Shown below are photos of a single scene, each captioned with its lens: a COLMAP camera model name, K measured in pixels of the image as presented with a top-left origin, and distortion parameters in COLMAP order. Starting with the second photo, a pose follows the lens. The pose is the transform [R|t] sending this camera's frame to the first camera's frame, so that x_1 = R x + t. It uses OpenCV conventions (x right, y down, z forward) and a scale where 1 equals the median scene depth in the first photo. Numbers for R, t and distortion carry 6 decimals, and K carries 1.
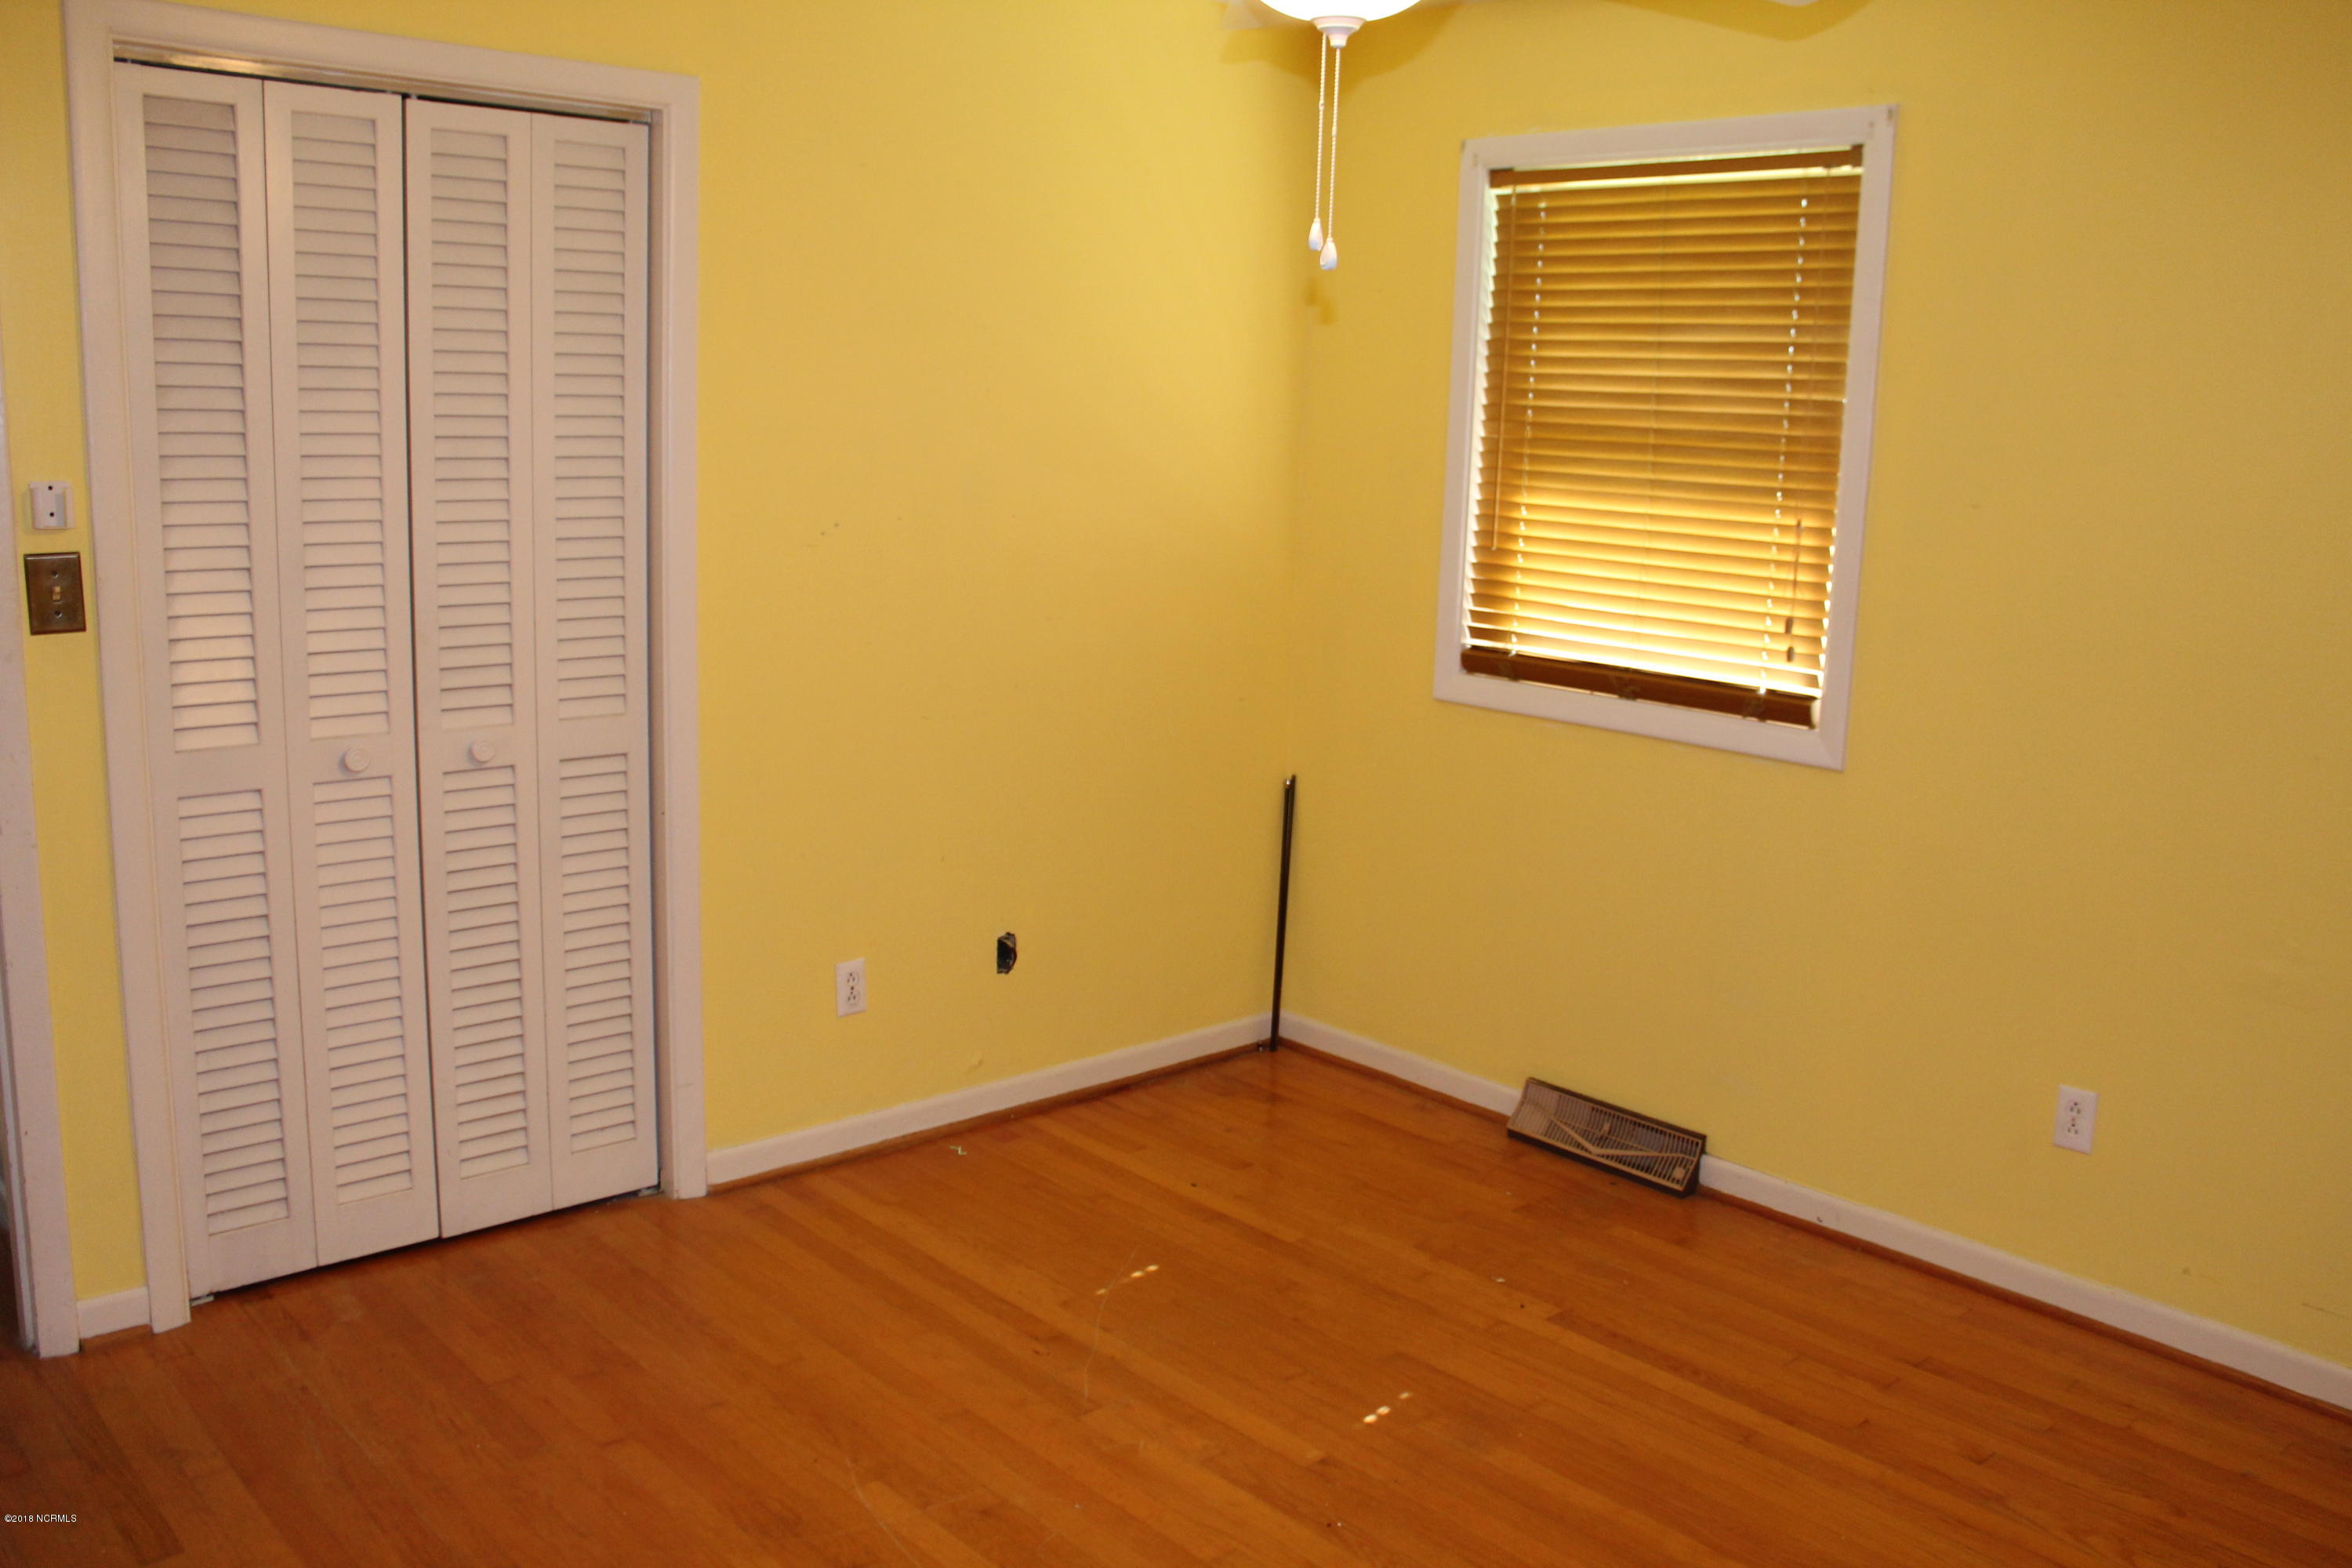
lens RADIAL K [[1966.9, 0, 1173.0], [0, 1966.9, 769.5], [0, 0, 1]] dist [-0.173695, 0.154685]
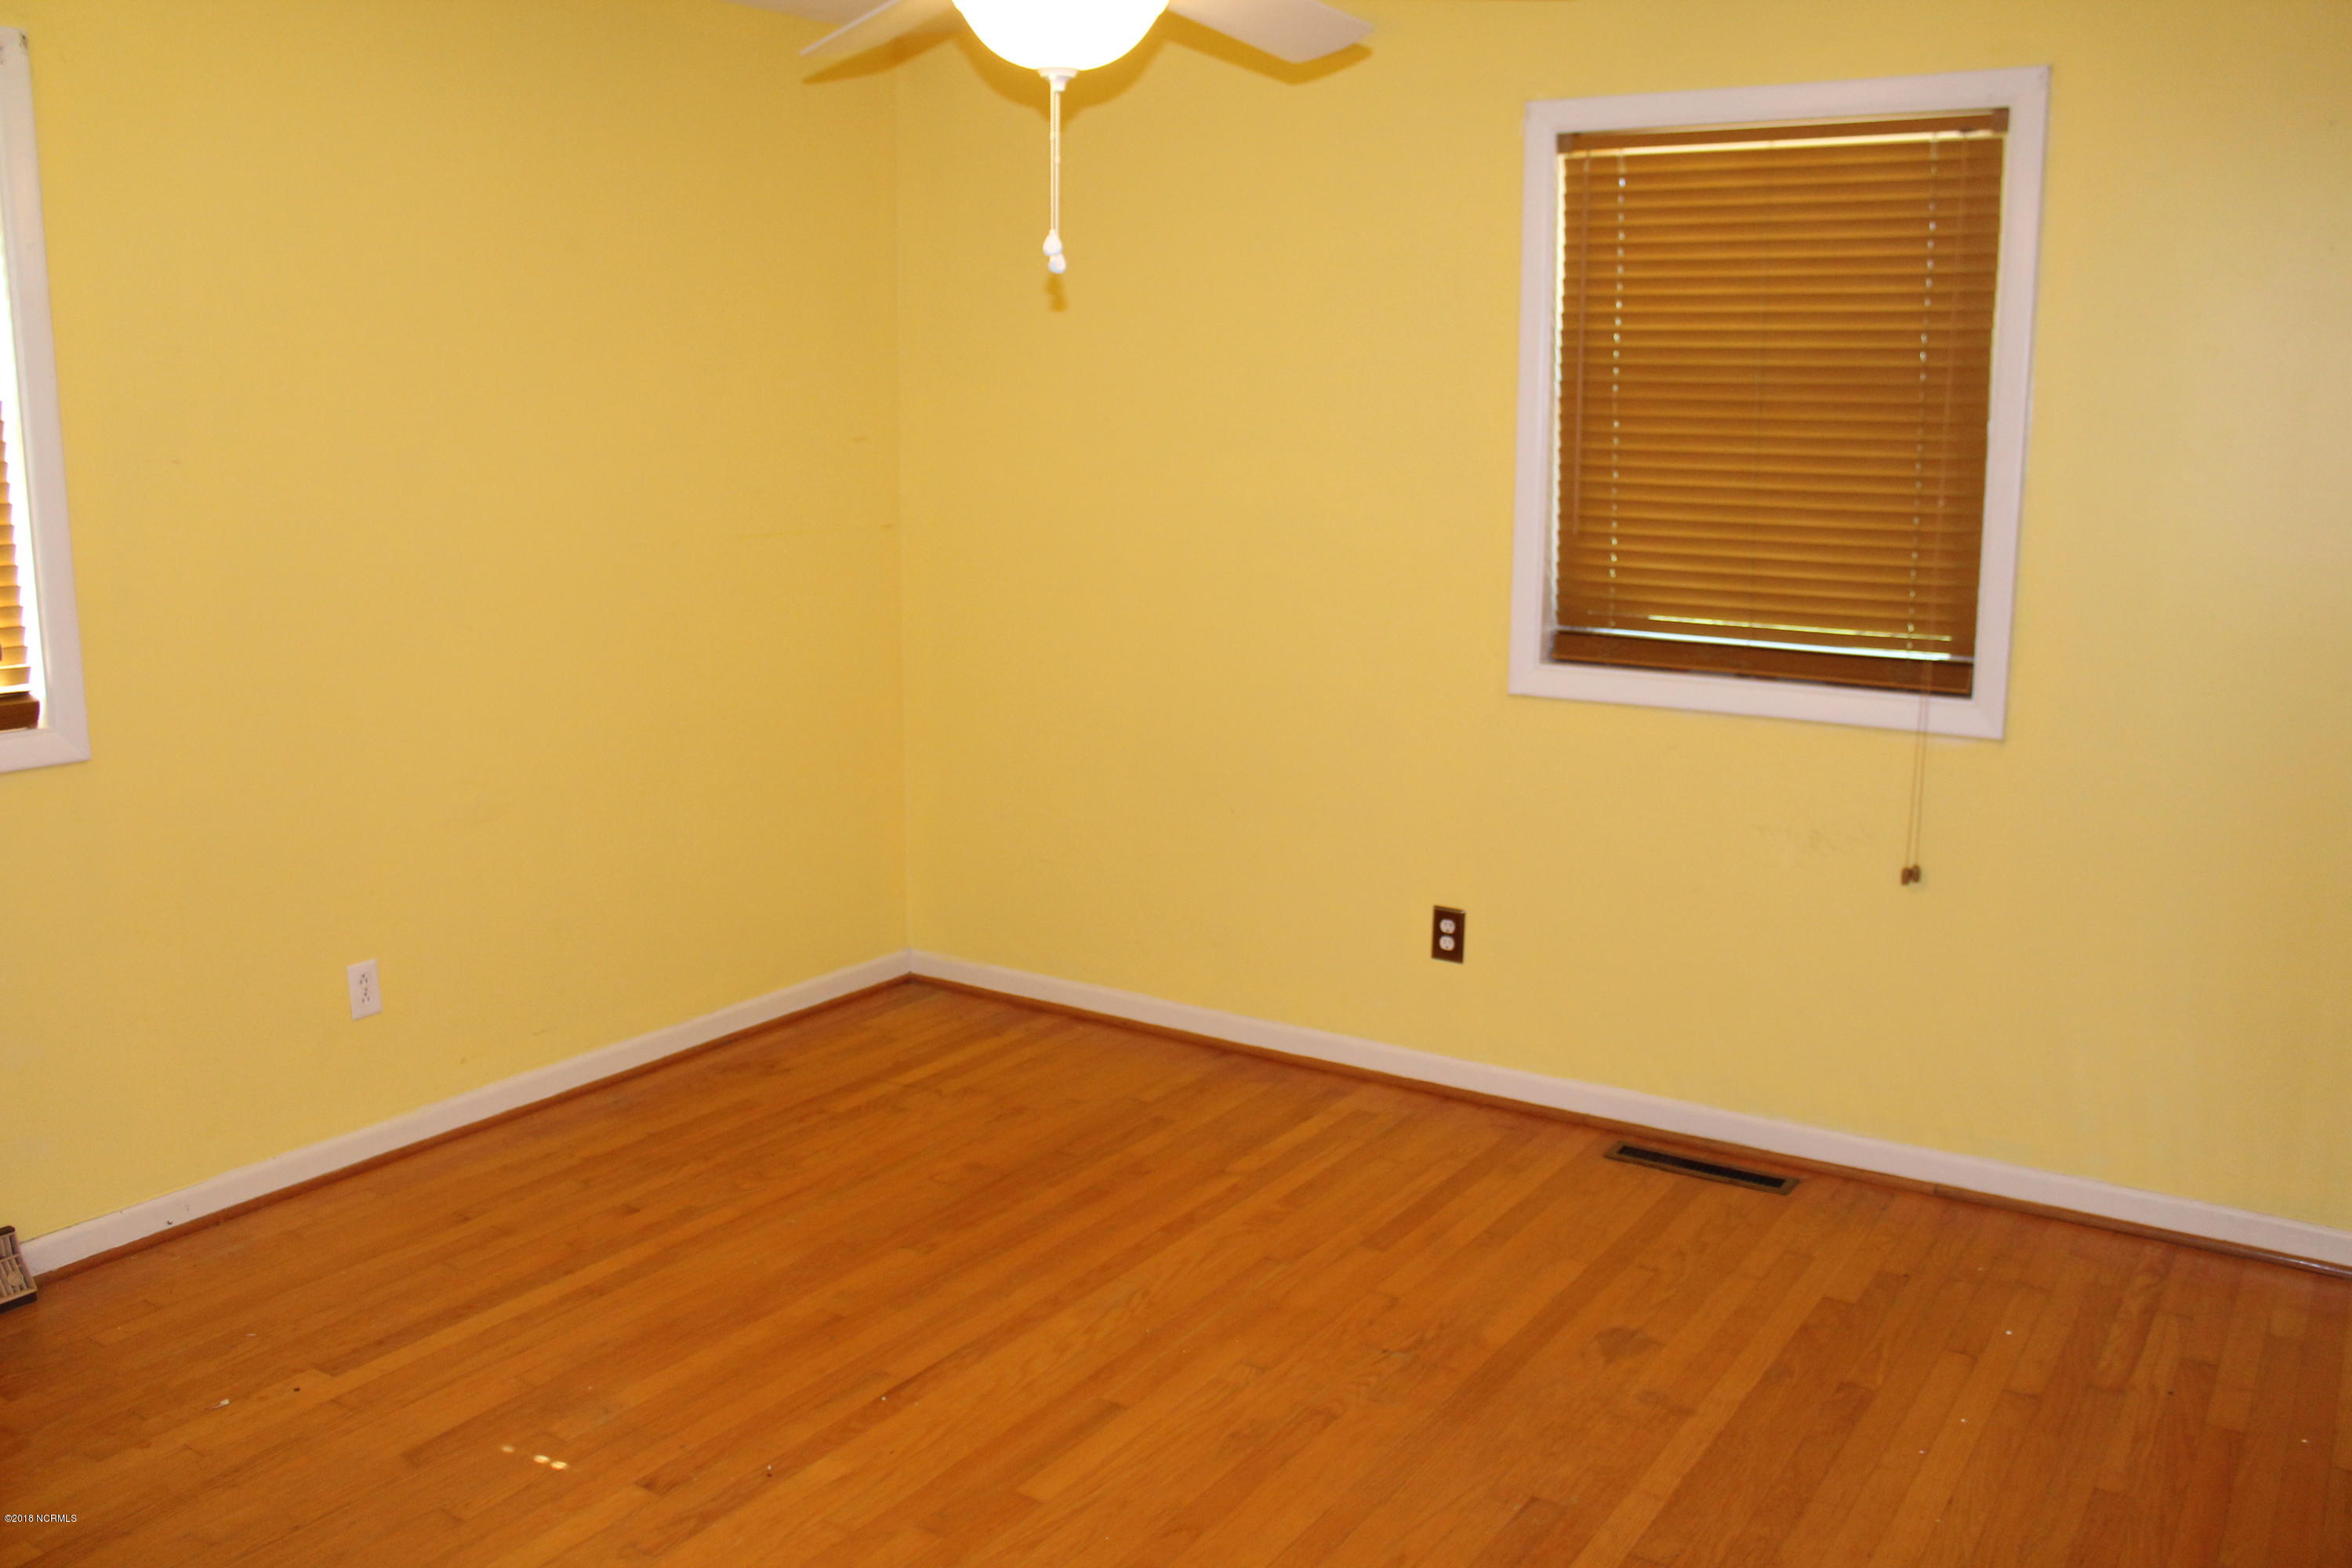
lens RADIAL K [[1966.9, 0, 1173.0], [0, 1966.9, 769.5], [0, 0, 1]] dist [-0.173695, 0.154685]
pose [[-0.235986, -0.217189, 0.947174, -0.720274], [0.166763, 0.951193, 0.259659, -0.162121], [-0.957340, 0.219229, -0.188249, 0.762969]]
